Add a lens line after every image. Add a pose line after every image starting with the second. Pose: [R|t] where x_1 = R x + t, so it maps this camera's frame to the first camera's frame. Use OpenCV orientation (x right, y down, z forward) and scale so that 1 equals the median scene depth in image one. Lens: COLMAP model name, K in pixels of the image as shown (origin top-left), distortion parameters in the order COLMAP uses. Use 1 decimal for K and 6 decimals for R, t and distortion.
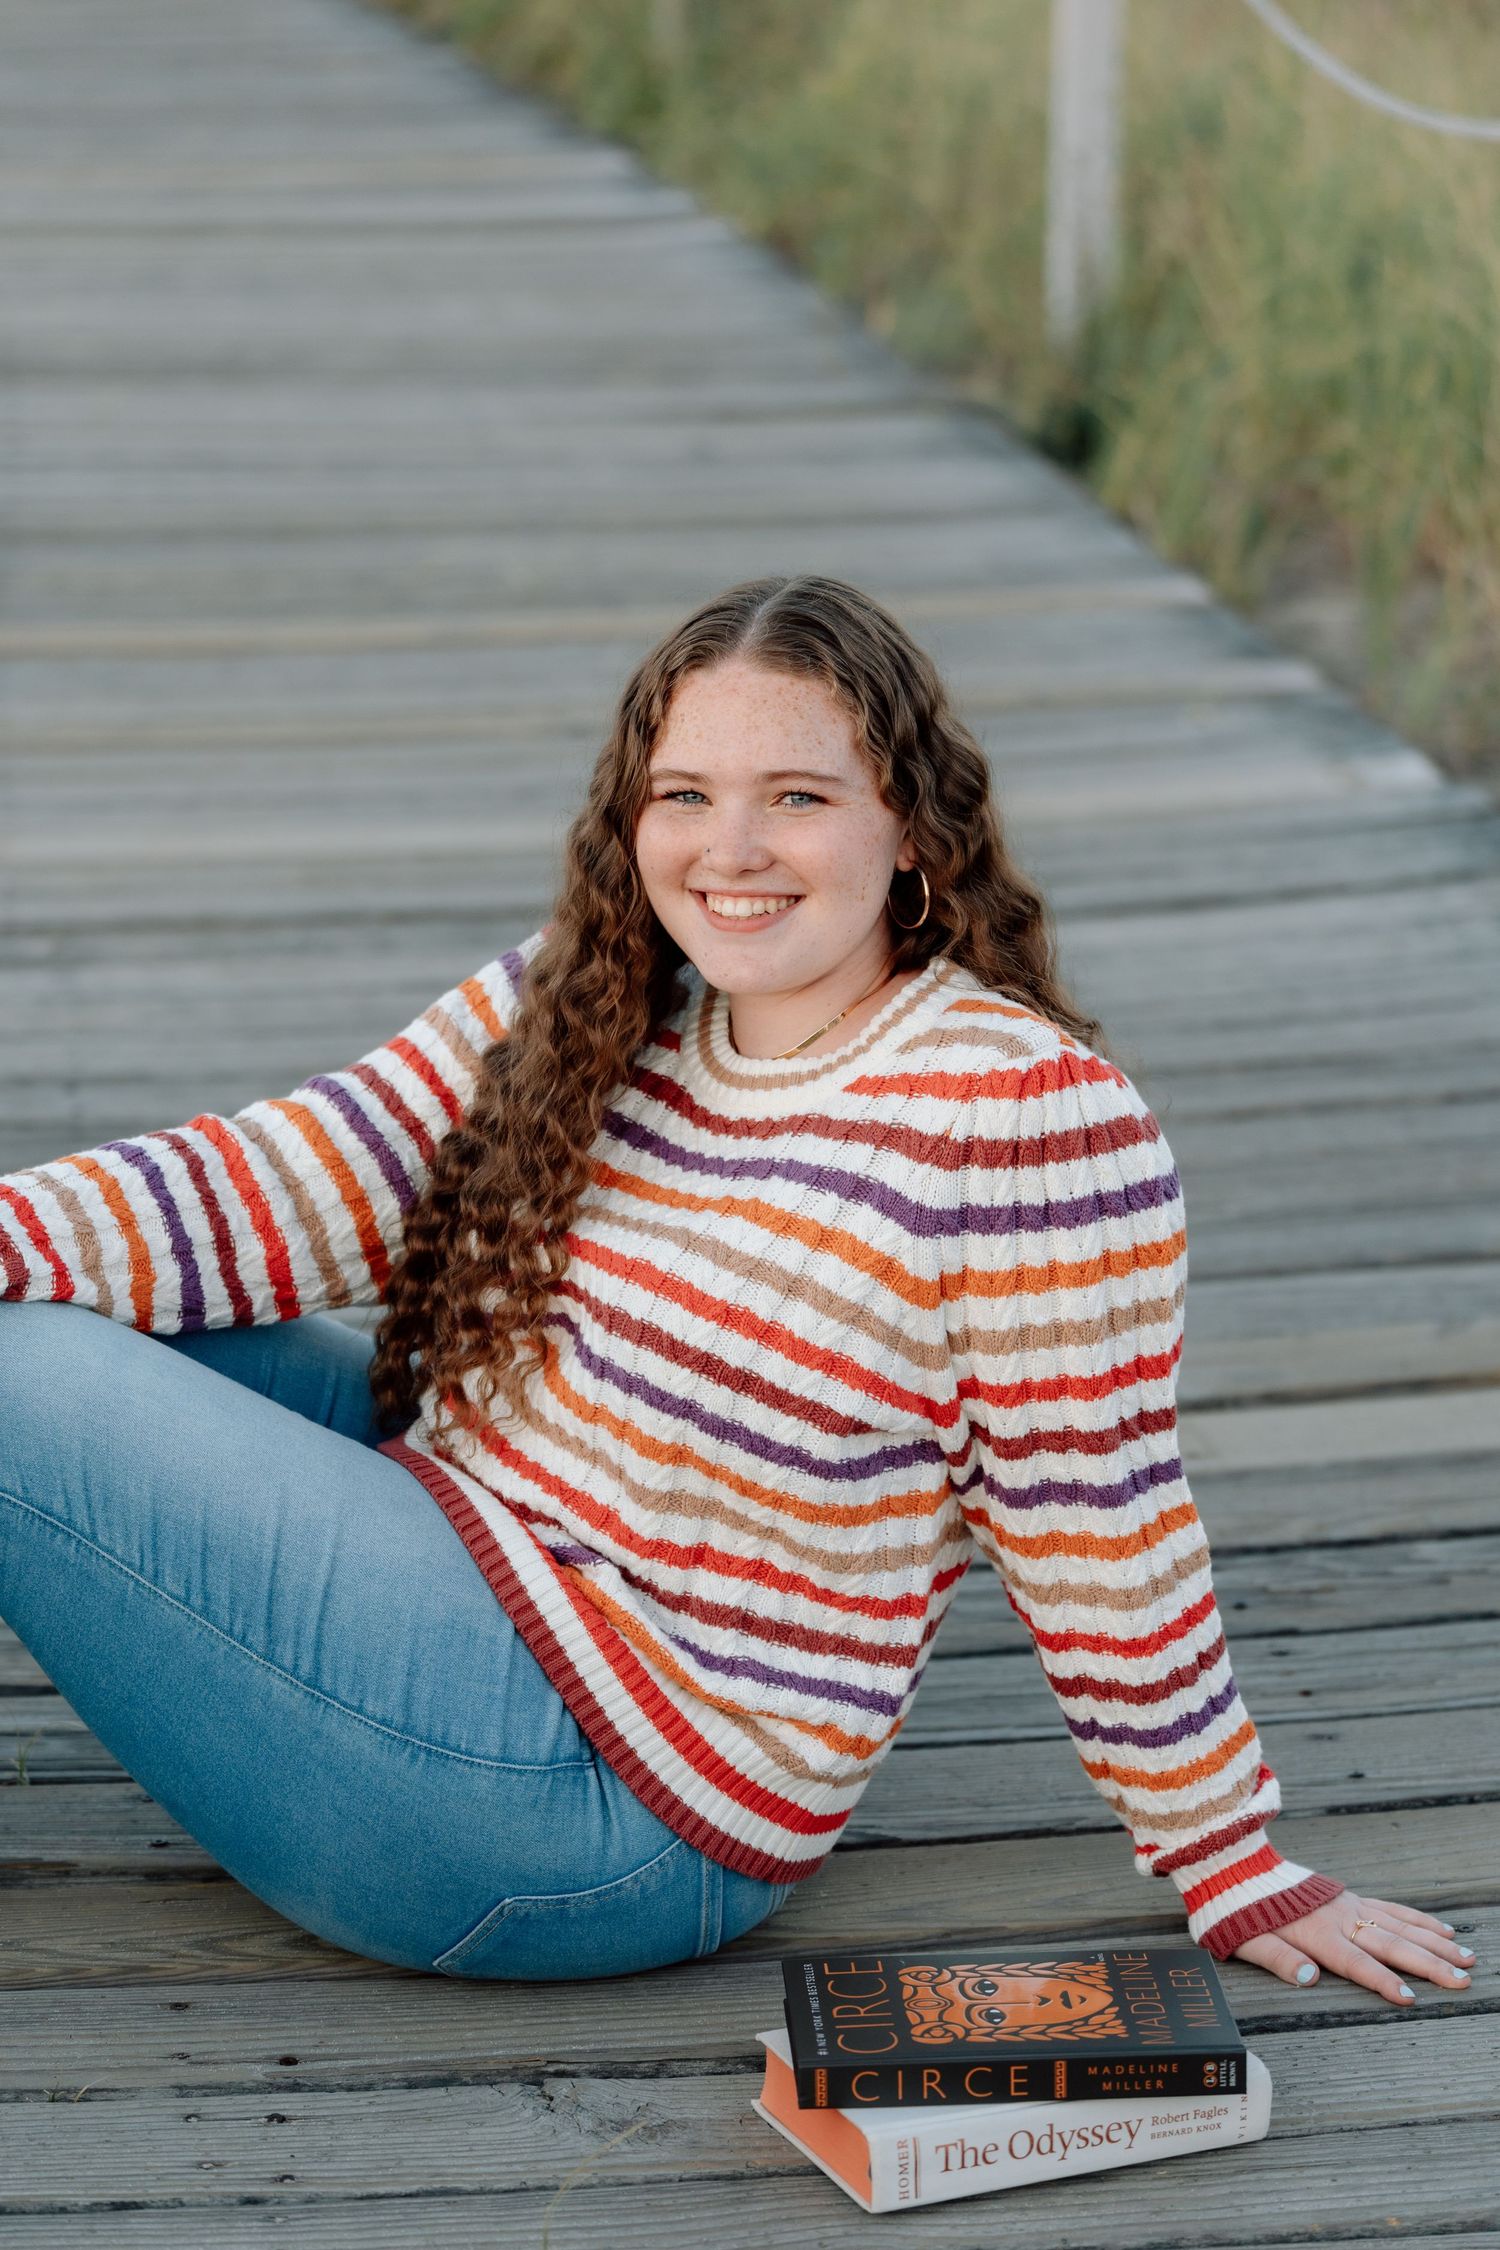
lens RADIAL K [[5015.7, 0, 754.6], [0, 5015.7, 1125.0], [0, 0, 1]] dist [0.460726, 0.000000]
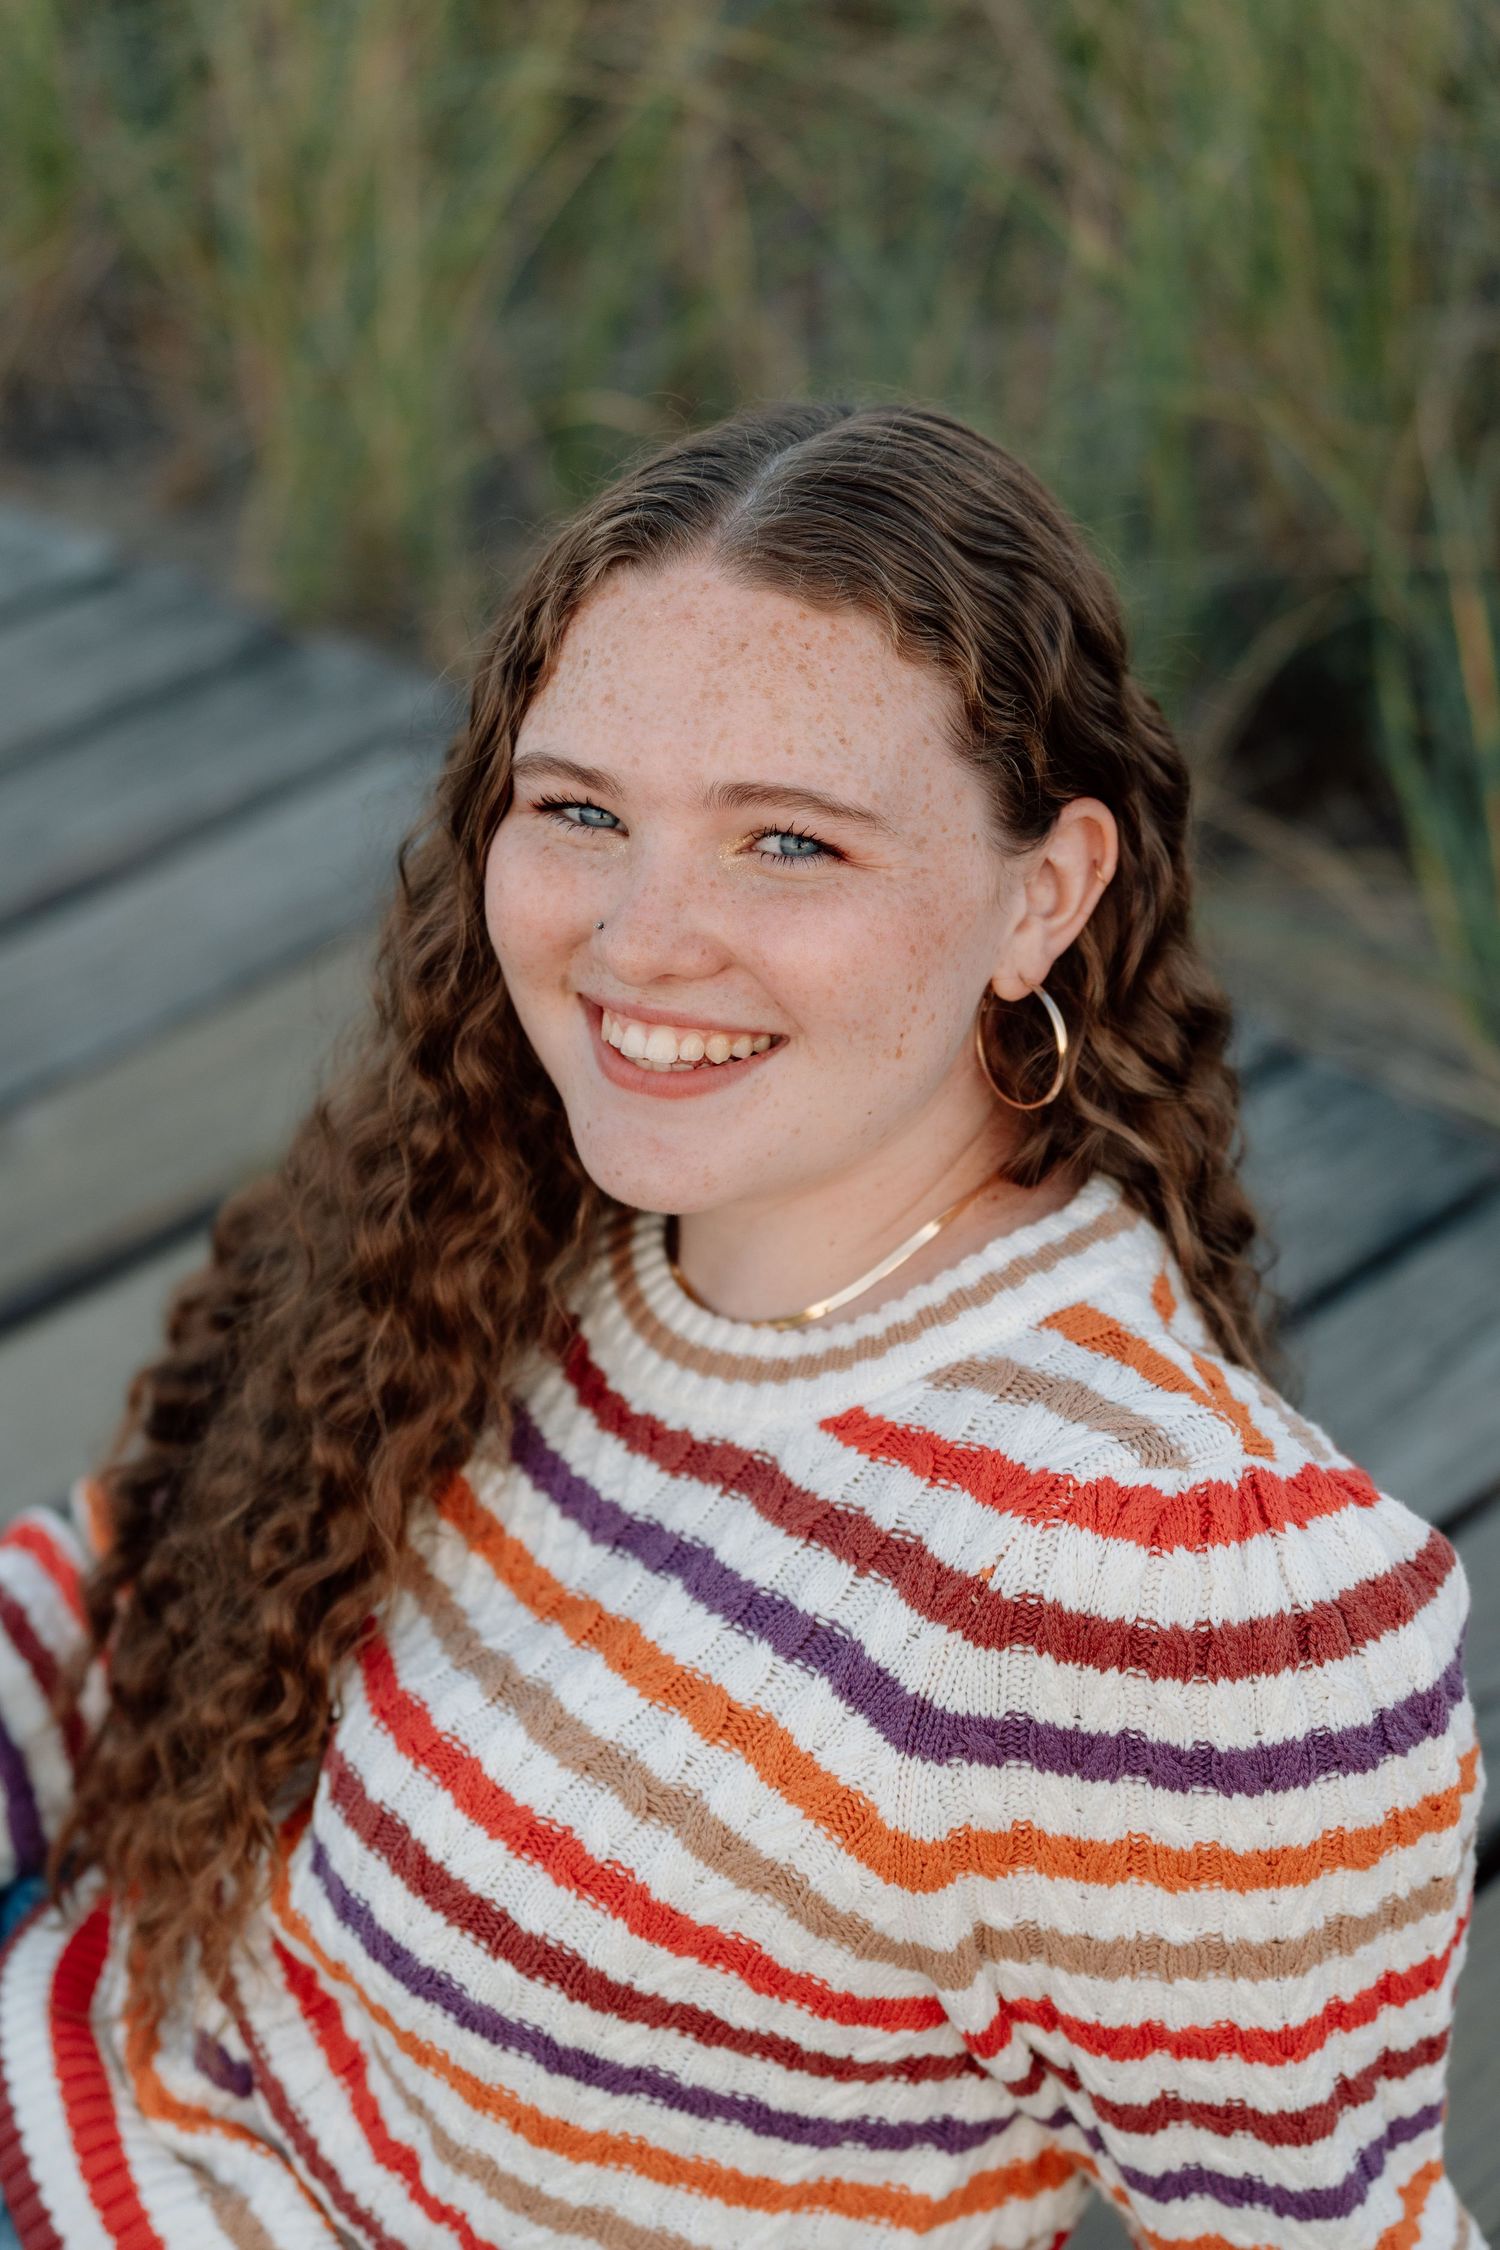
lens RADIAL K [[4346.4, 0, 743.8], [0, 4346.4, 1126.9], [0, 0, 1]] dist [-0.222557, 0.000000]
pose [[0.988902, 0.137936, -0.055198, 0.030713], [-0.137985, 0.990430, 0.002928, -0.037764], [0.055074, 0.004721, 0.998471, 0.568601]]
